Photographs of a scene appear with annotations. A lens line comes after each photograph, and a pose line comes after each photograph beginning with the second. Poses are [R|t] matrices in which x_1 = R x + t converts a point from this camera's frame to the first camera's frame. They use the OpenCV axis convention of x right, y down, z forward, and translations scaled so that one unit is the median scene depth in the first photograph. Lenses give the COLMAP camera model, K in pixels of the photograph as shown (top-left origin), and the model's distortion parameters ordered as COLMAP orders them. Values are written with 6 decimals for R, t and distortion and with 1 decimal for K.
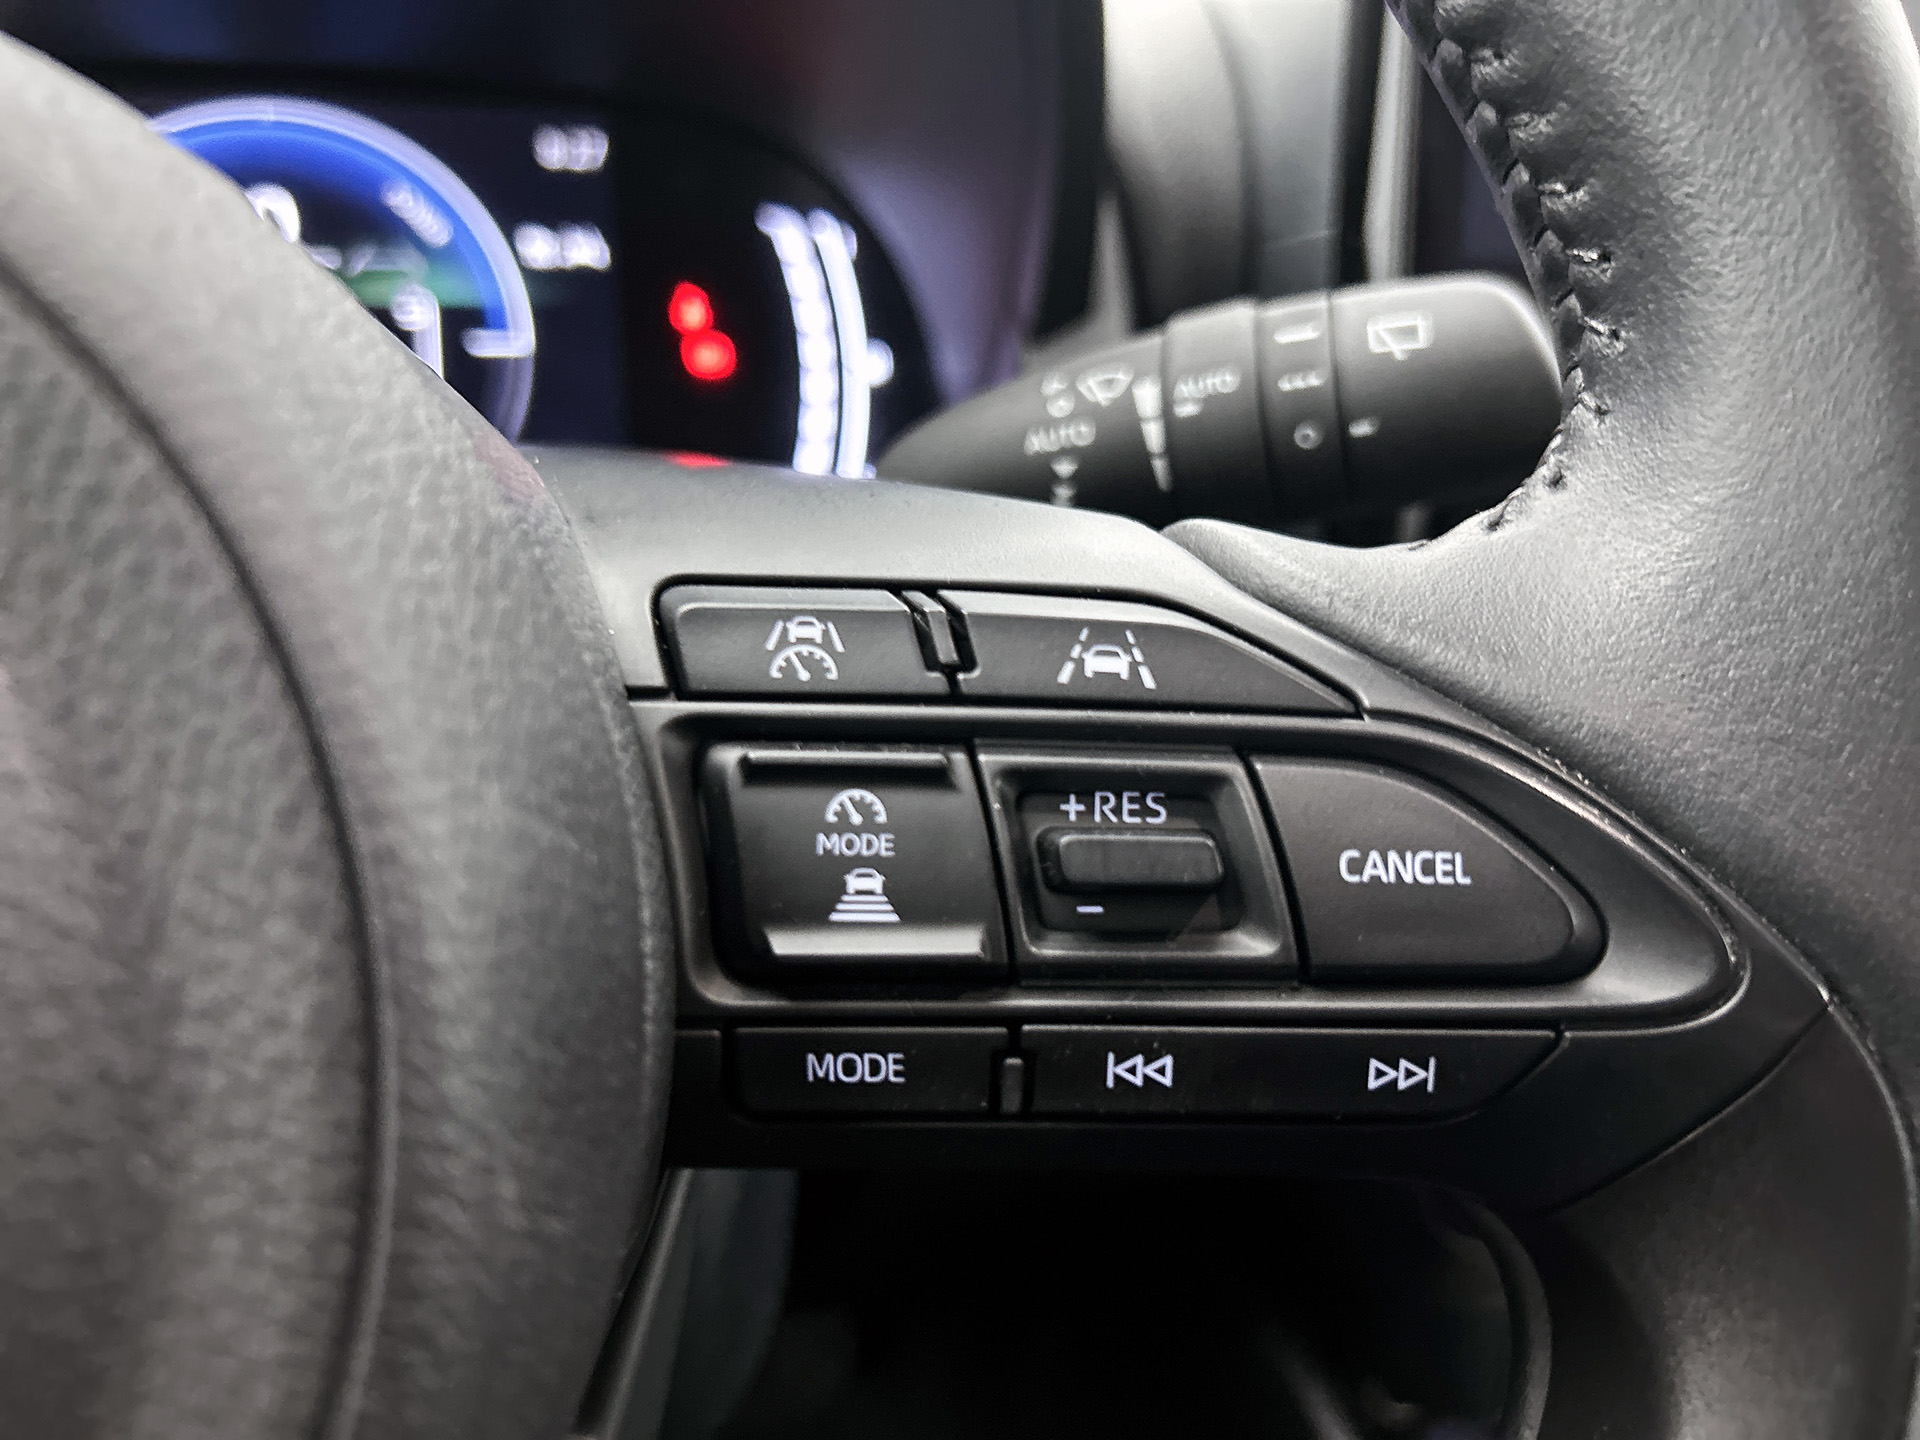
lens RADIAL K [[1425.0, 0, 955.3], [0, 1425.0, 743.7], [0, 0, 1]] dist [0.100684, -0.144801]
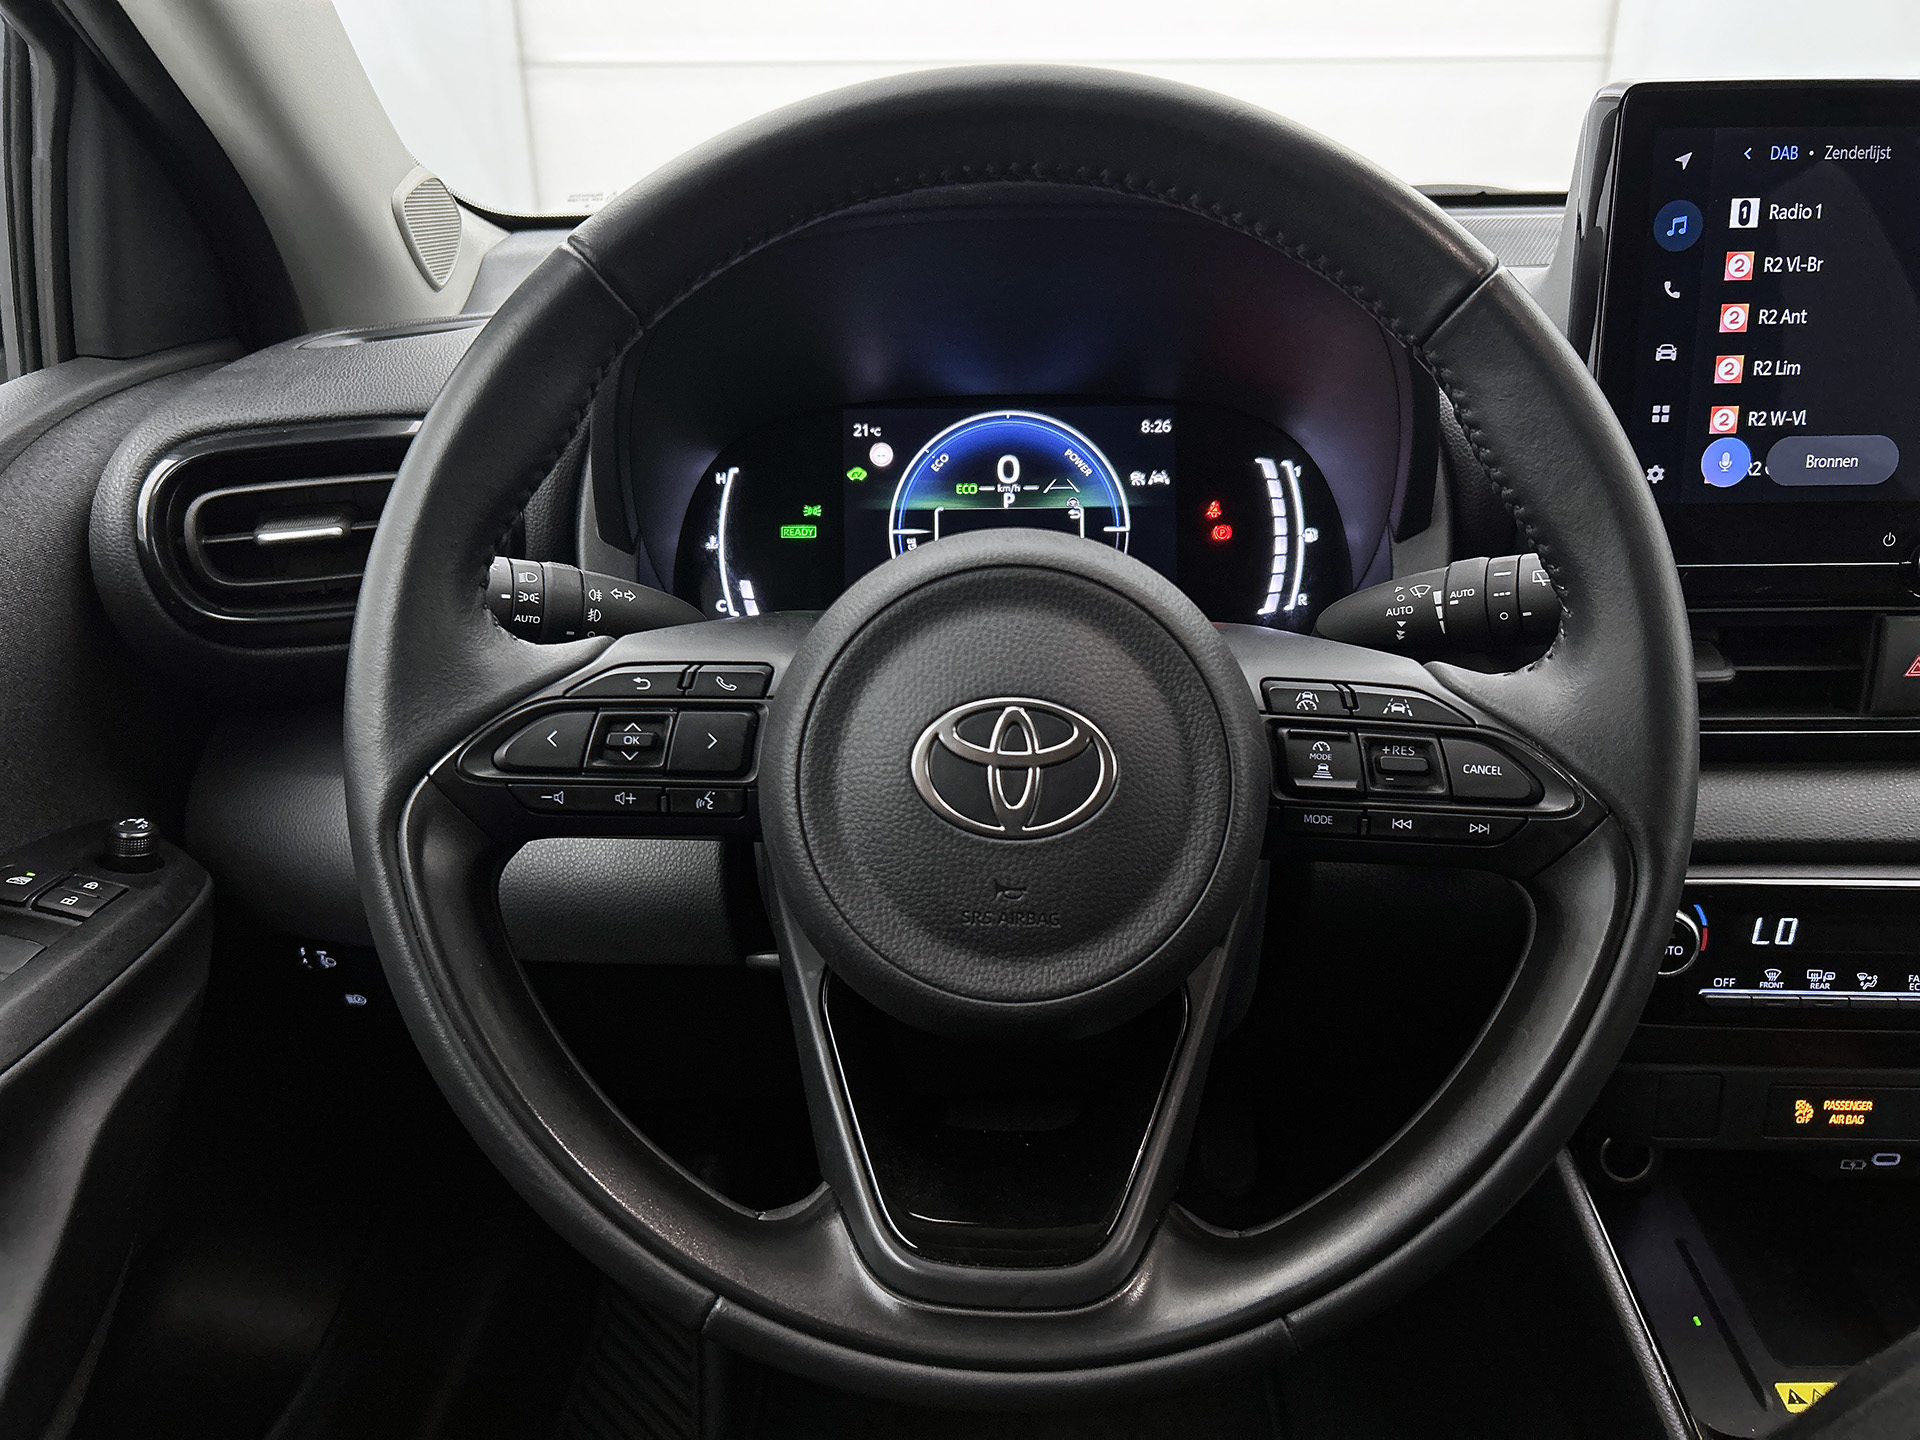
lens RADIAL K [[1435.1, 0, 975.3], [0, 1435.1, 738.2], [0, 0, 1]] dist [0.102267, -0.144066]
pose [[0.968915, 0.042810, -0.243661, -0.029616], [-0.045669, 0.998938, -0.006092, 0.083611], [0.243142, 0.017030, 0.969841, -2.641453]]
